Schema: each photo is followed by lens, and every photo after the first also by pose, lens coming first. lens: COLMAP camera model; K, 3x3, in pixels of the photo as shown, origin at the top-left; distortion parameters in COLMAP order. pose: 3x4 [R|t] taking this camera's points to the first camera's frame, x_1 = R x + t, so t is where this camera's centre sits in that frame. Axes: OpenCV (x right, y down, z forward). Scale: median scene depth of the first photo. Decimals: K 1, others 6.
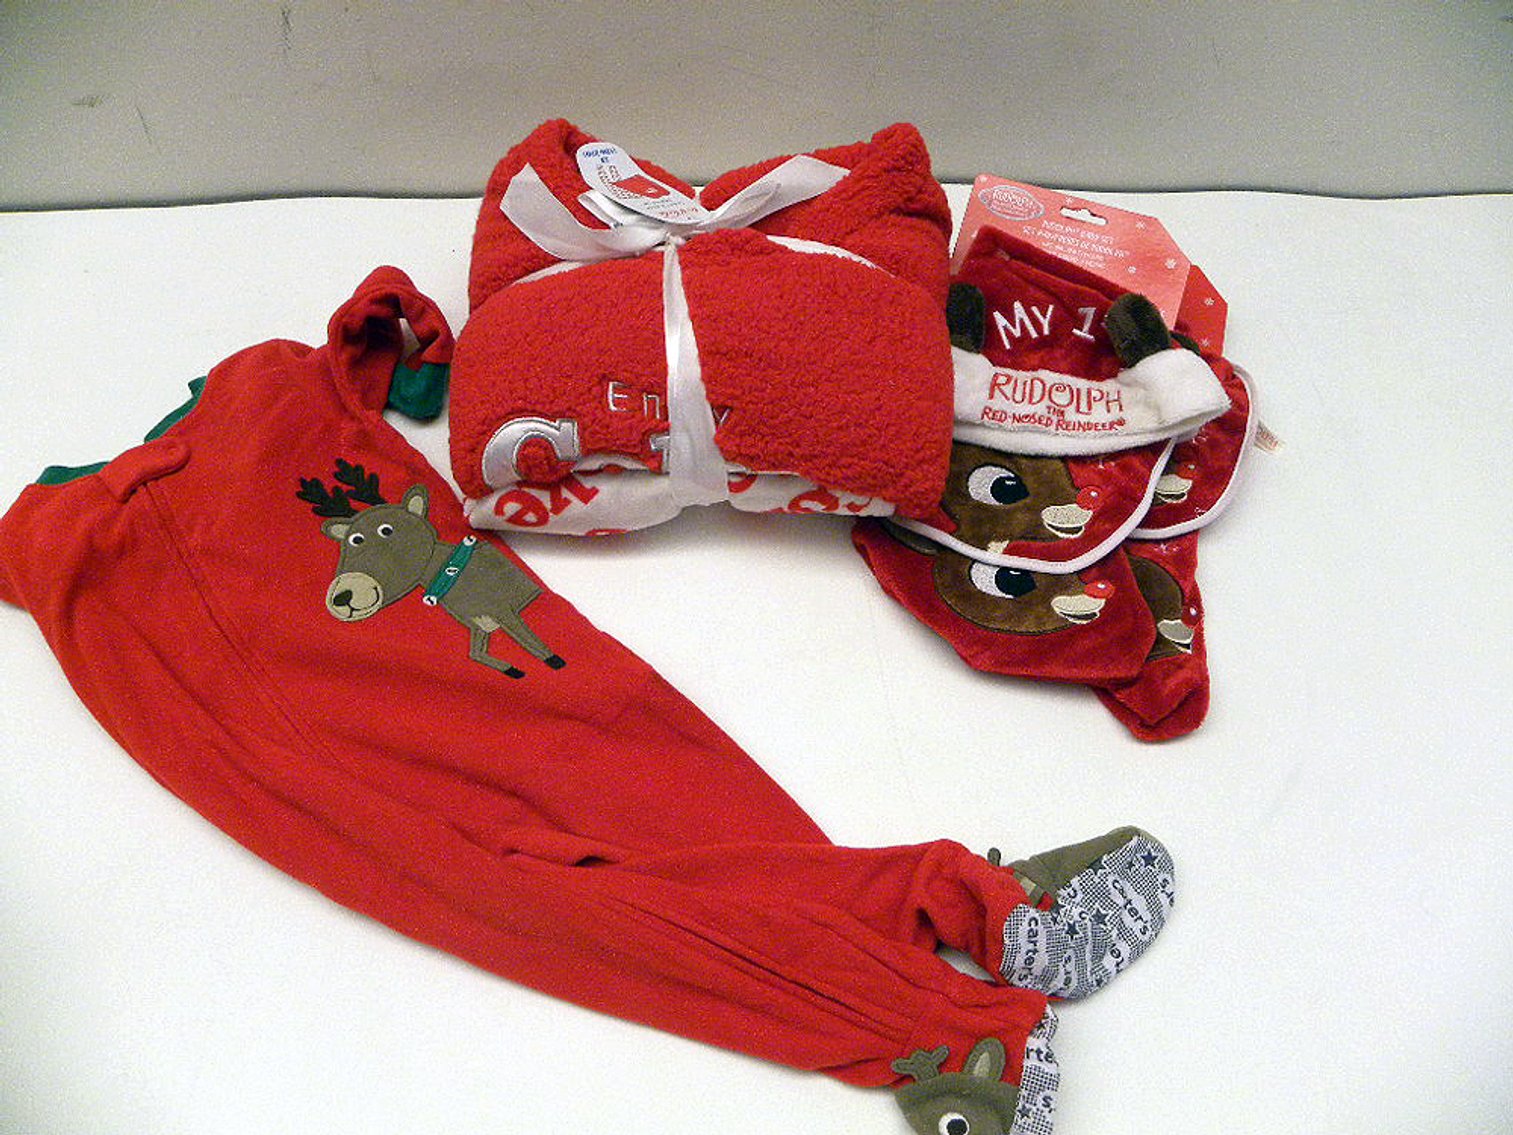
lens RADIAL K [[1135.3, 0, 766.5], [0, 1135.3, 569.3], [0, 0, 1]] dist [-0.125523, 0.031238]
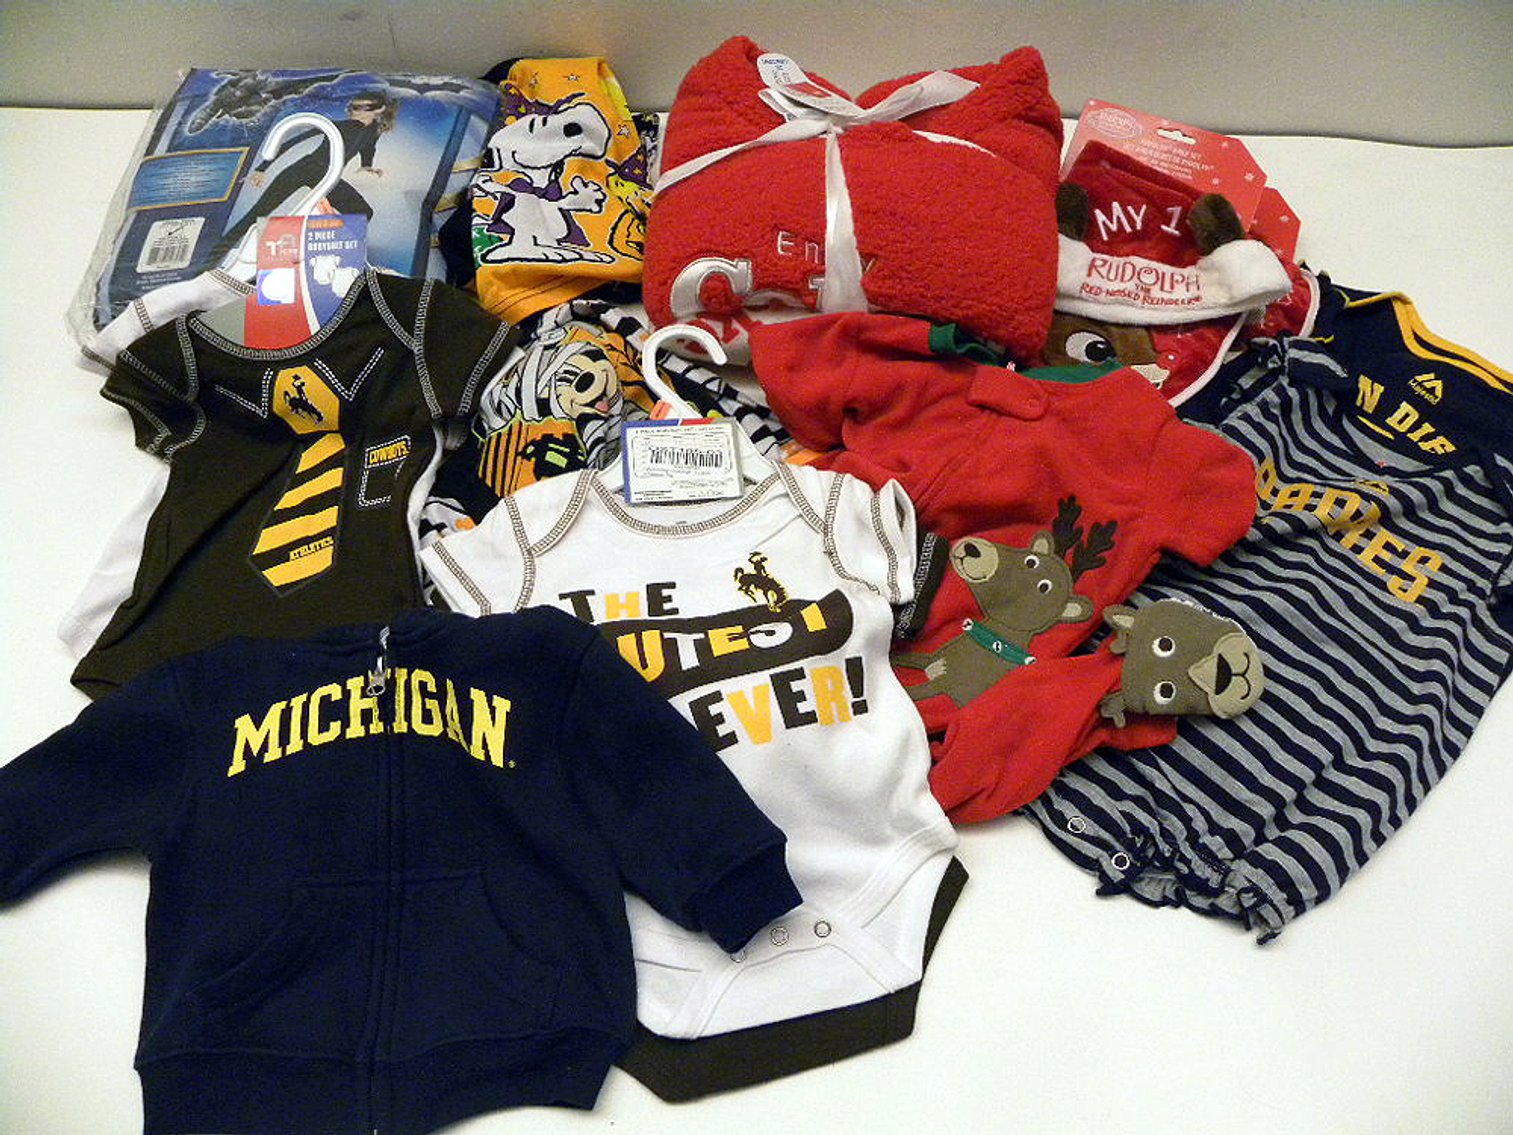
lens RADIAL K [[1135.3, 0, 754.5], [0, 1135.3, 564.3], [0, 0, 1]] dist [-0.125523, 0.031238]
pose [[0.994011, 0.066706, -0.086562, -0.031870], [-0.068095, 0.997592, -0.013184, 0.199796], [0.085474, 0.018999, 0.996159, -0.209365]]
